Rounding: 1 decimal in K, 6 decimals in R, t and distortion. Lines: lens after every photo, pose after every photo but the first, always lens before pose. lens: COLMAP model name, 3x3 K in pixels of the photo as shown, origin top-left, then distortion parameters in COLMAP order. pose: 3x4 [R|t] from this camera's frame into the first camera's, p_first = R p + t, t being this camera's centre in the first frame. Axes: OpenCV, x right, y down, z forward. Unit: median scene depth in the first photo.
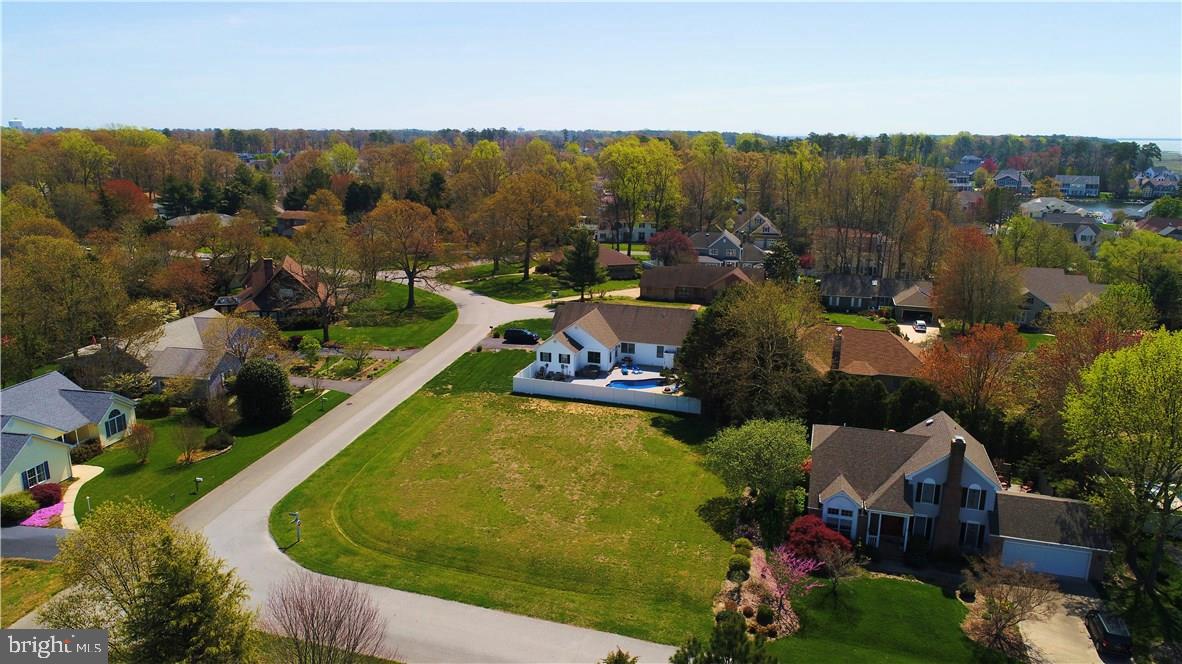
lens RADIAL K [[788.9, 0, 592.5], [0, 788.9, 338.3], [0, 0, 1]] dist [-0.003991, -0.001501]
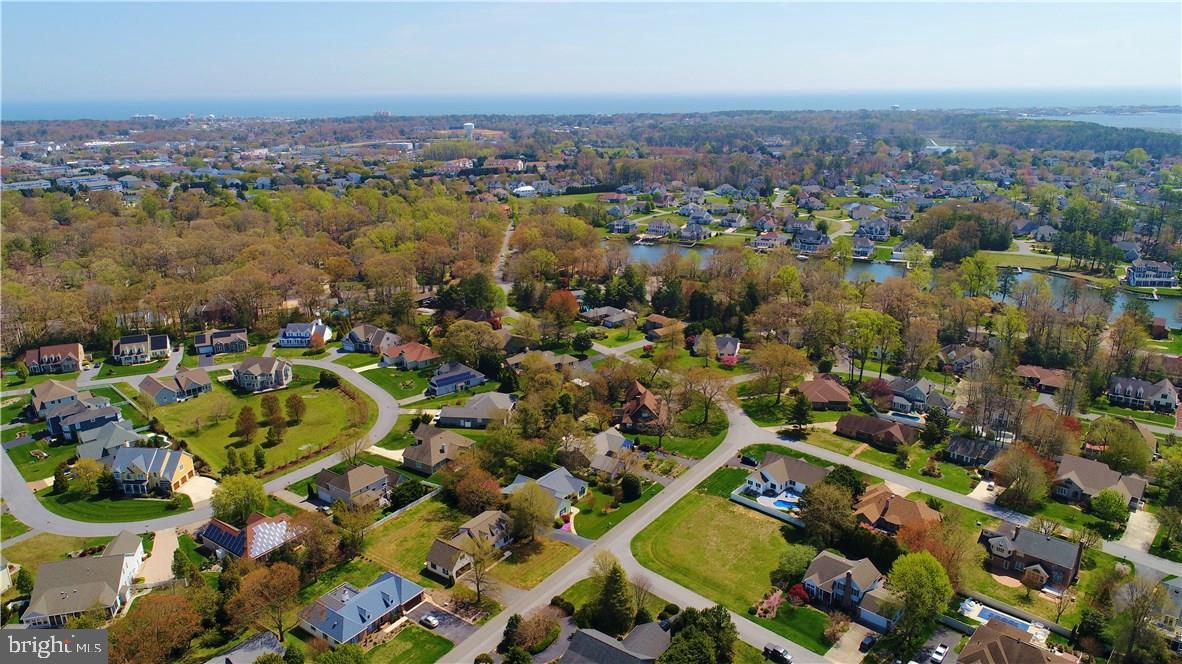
lens RADIAL K [[788.9, 0, 591.3], [0, 788.9, 328.9], [0, 0, 1]] dist [-0.003991, -0.001501]
pose [[0.899811, 0.106298, -0.423132, 0.455919], [-0.091038, 0.994262, 0.056179, -0.518763], [0.426675, -0.012029, 0.904325, -1.257980]]
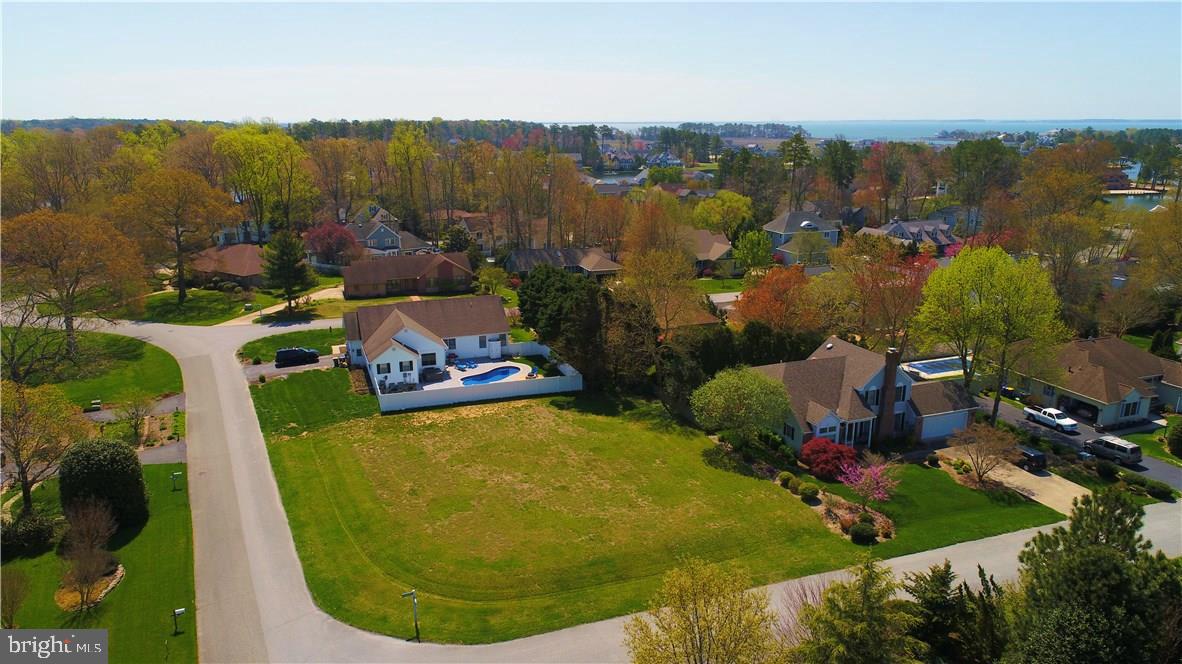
lens RADIAL K [[788.9, 0, 590.7], [0, 788.9, 329.6], [0, 0, 1]] dist [-0.003991, -0.001501]
pose [[0.794853, -0.162641, 0.584599, -0.413088], [0.159502, 0.985532, 0.057316, -0.035628], [-0.585463, 0.047687, 0.809295, 0.147333]]
